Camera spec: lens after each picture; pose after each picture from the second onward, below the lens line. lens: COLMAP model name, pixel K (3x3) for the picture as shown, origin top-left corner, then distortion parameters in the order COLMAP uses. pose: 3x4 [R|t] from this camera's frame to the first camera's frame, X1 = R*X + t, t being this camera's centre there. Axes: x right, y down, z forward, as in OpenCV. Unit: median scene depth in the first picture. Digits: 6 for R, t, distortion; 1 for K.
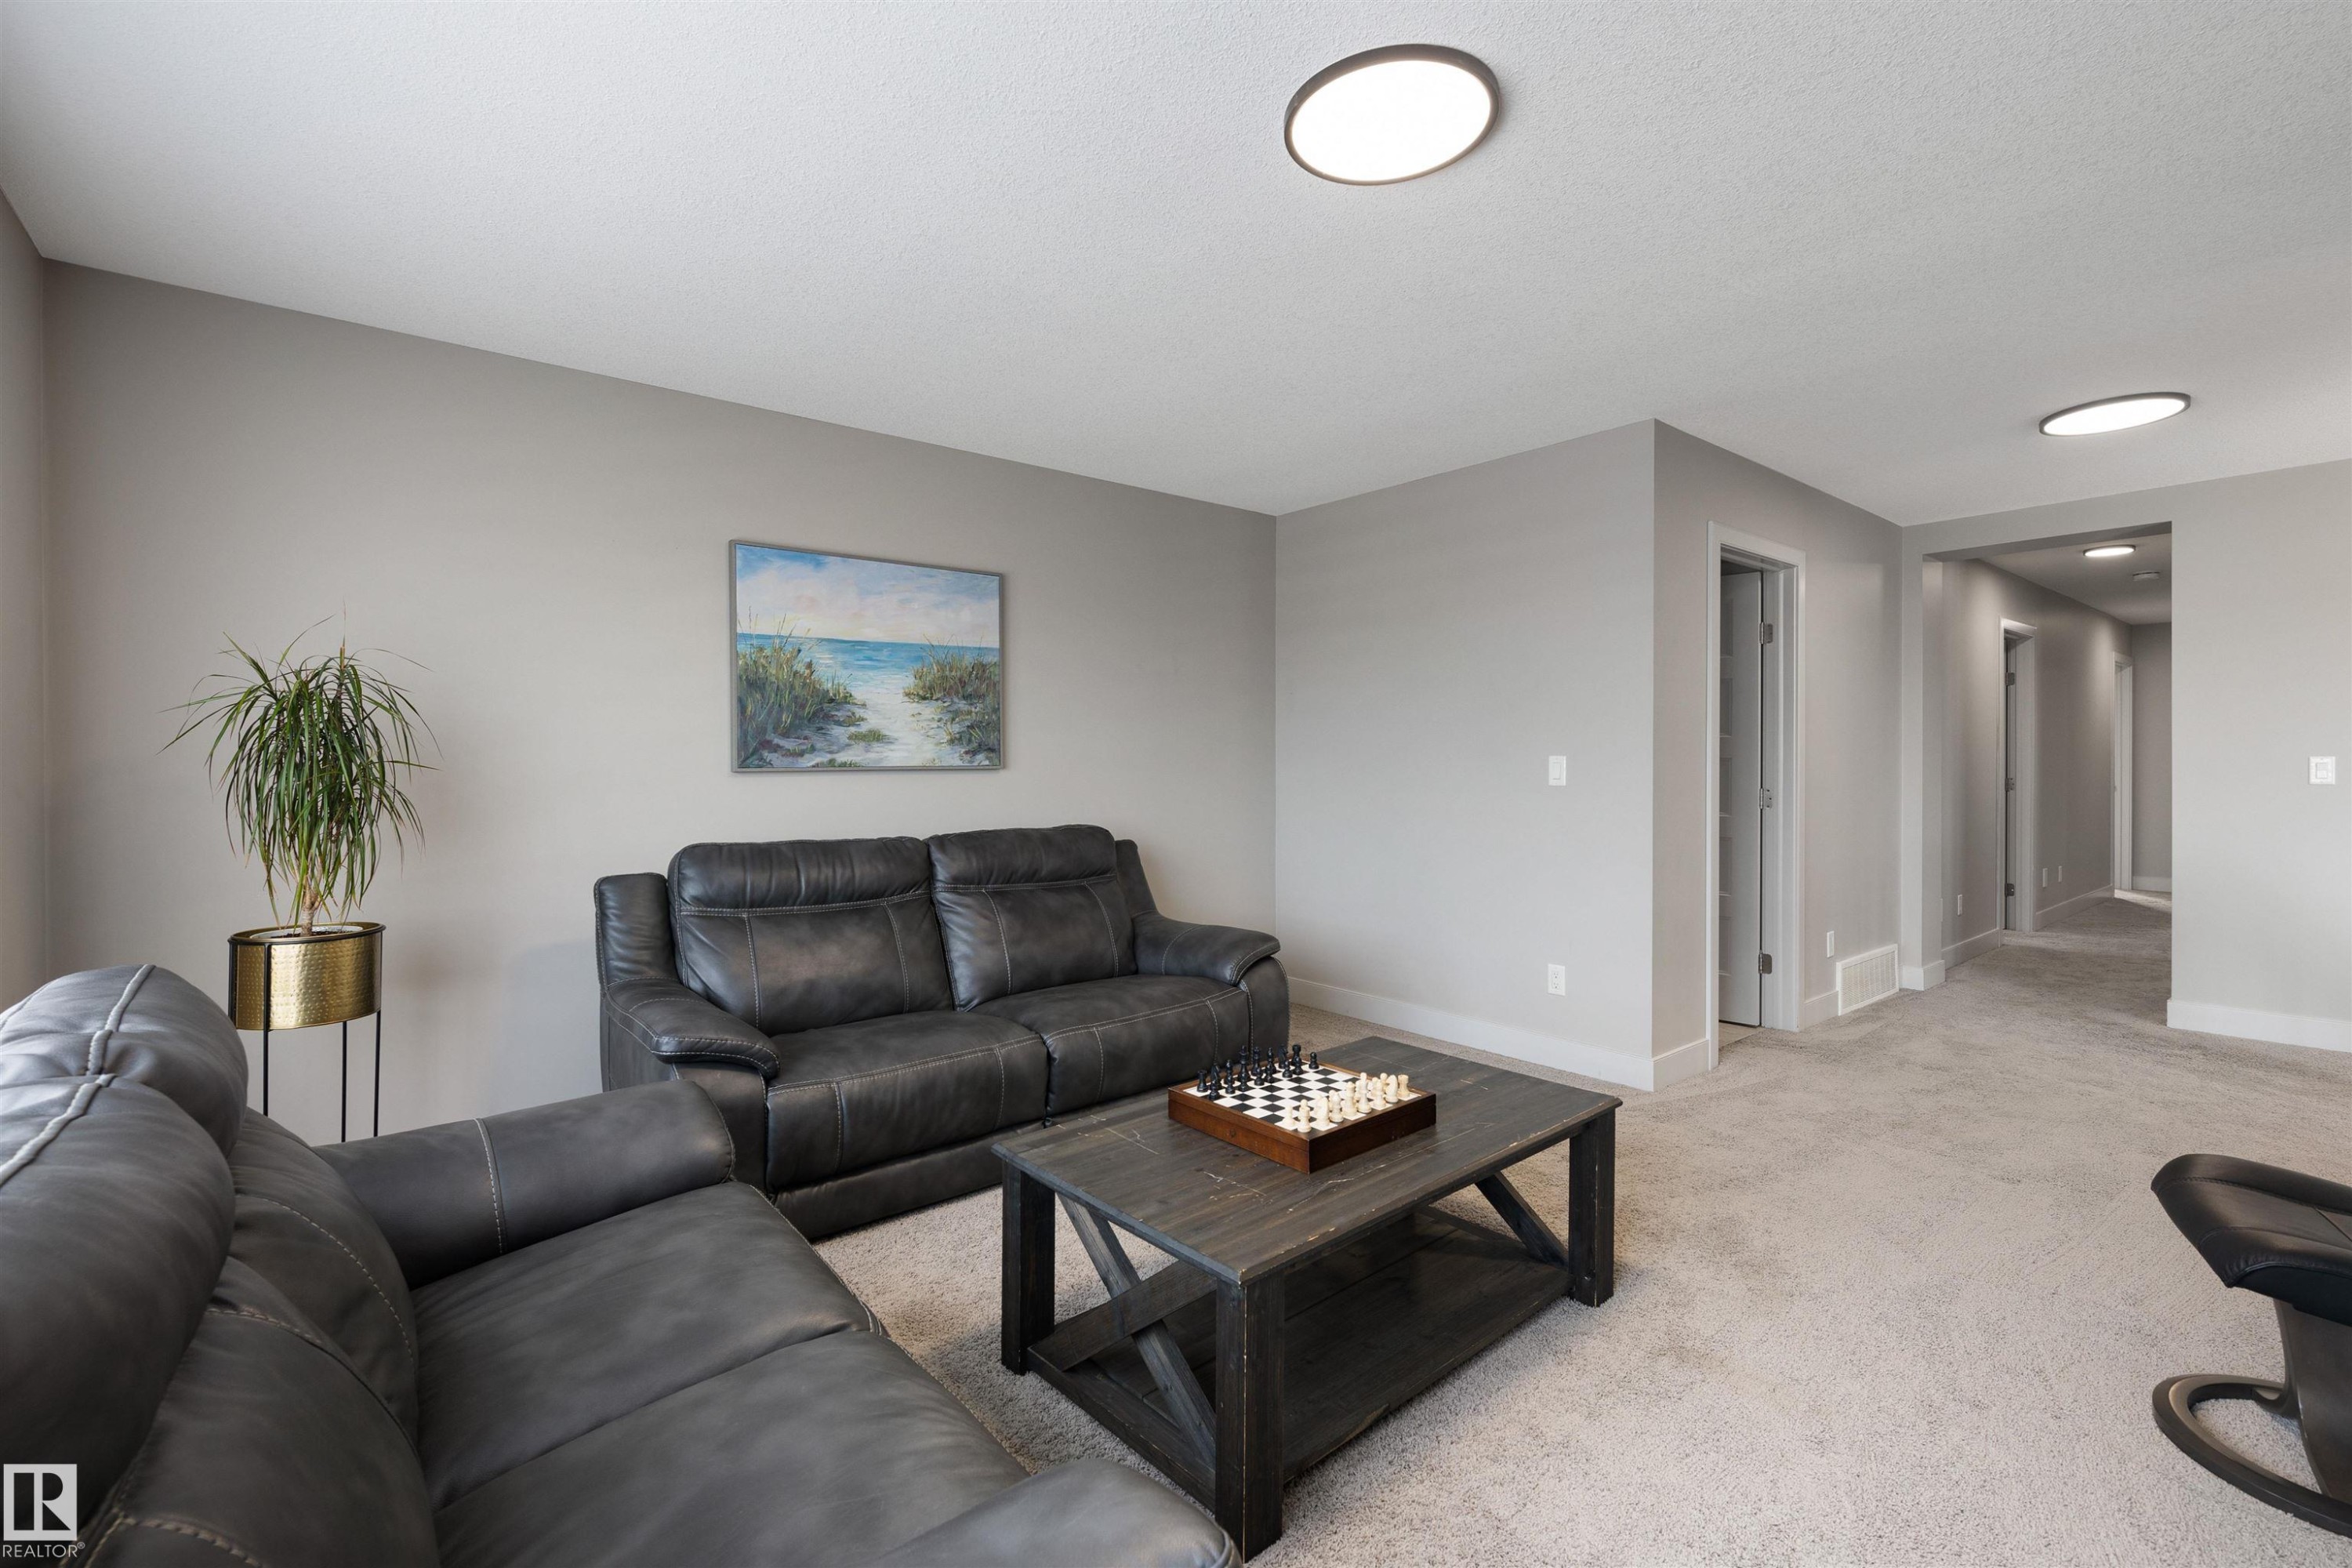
lens RADIAL K [[1047.9, 0, 1155.3], [0, 1047.9, 772.8], [0, 0, 1]] dist [0.003404, 0.000321]
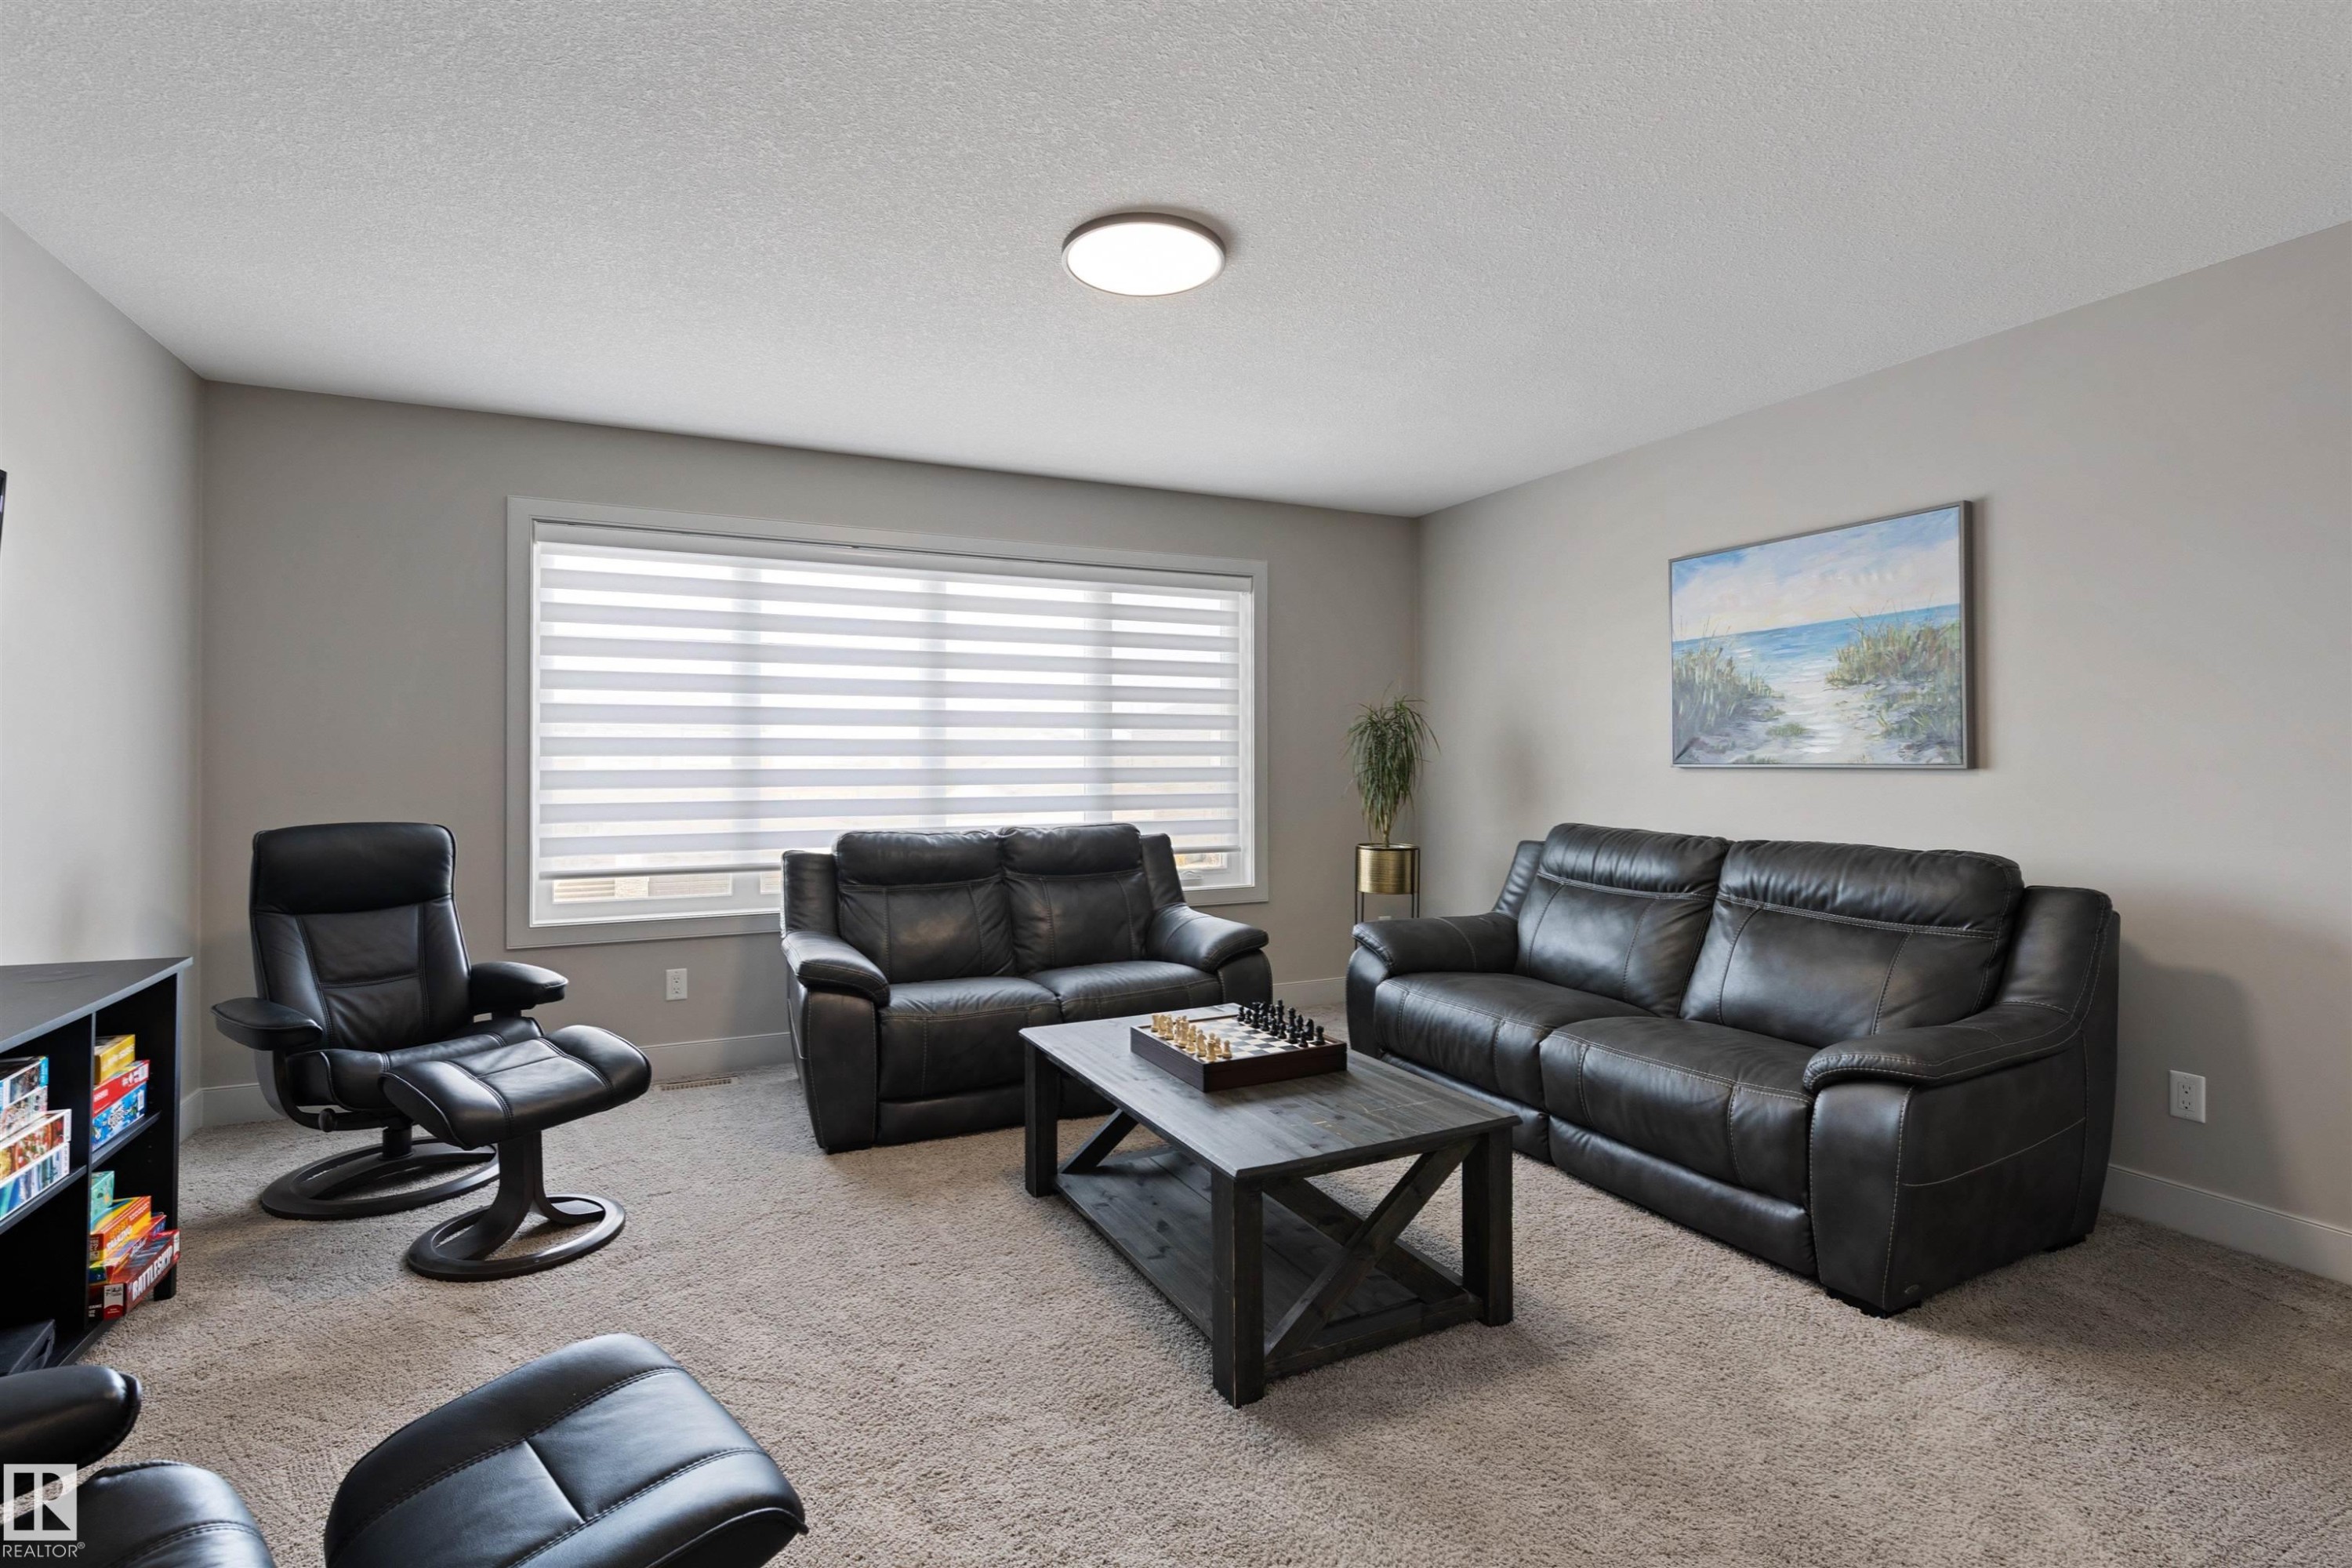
lens RADIAL K [[1136.5, 0, 1178.0], [0, 1136.5, 758.8], [0, 0, 1]] dist [0.000991, -0.000498]
pose [[-0.236355, -0.005927, -0.971649, 0.822572], [-0.022318, 0.999751, -0.000669, 0.002087], [0.971410, 0.021527, -0.236429, 0.723011]]
